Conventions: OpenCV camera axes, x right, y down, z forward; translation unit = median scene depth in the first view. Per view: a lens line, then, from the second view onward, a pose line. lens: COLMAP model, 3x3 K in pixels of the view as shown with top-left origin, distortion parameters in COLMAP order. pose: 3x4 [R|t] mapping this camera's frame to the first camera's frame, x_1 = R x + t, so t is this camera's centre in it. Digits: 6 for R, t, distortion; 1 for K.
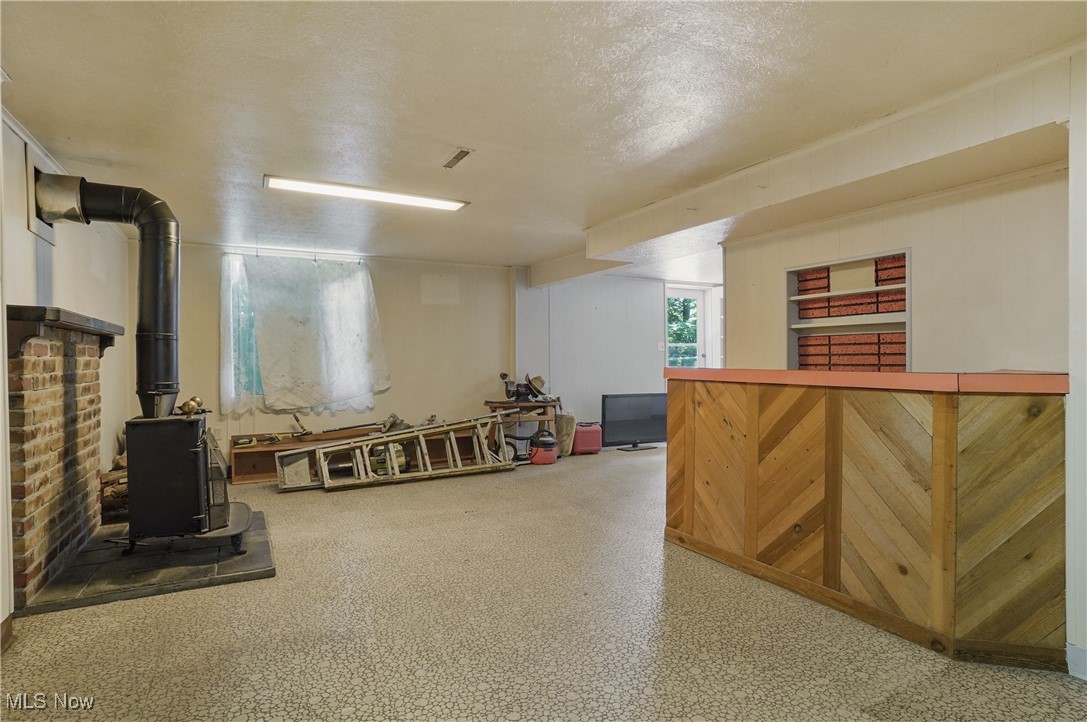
lens RADIAL K [[567.6, 0, 542.2], [0, 567.6, 363.5], [0, 0, 1]] dist [-0.003367, 0.000022]
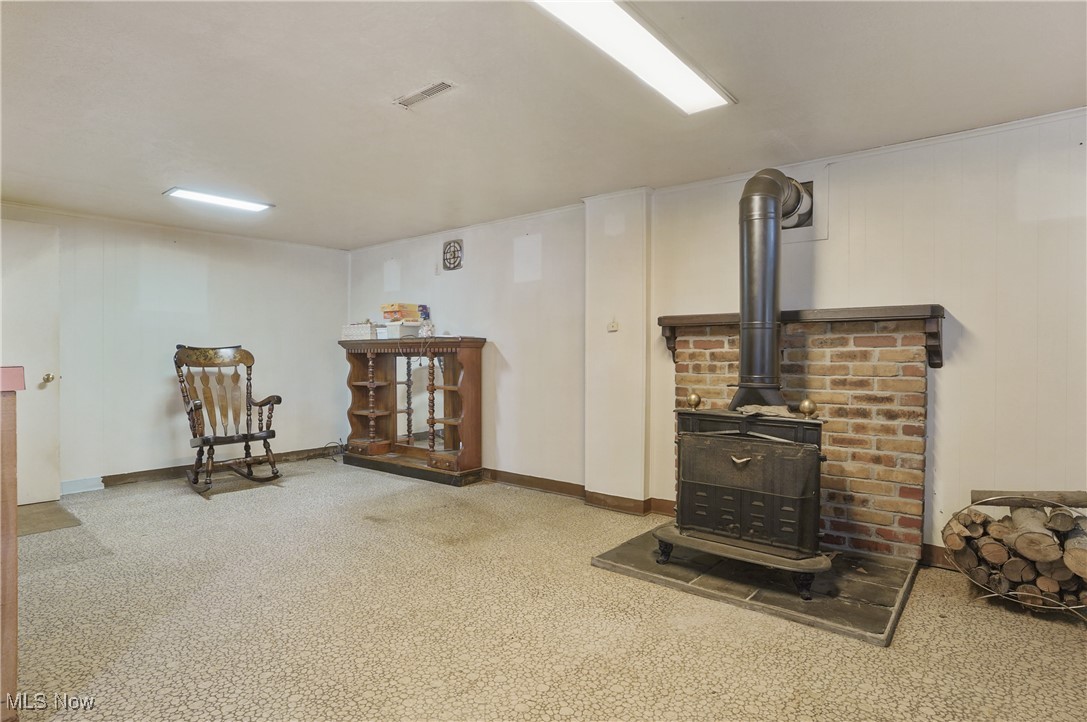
lens RADIAL K [[567.6, 0, 539.9], [0, 567.6, 361.6], [0, 0, 1]] dist [-0.003367, 0.000022]
pose [[-0.924586, 0.013088, -0.380749, -0.002805], [0.008306, 0.999865, 0.014201, -0.005952], [0.380883, 0.009968, -0.924569, 2.040814]]
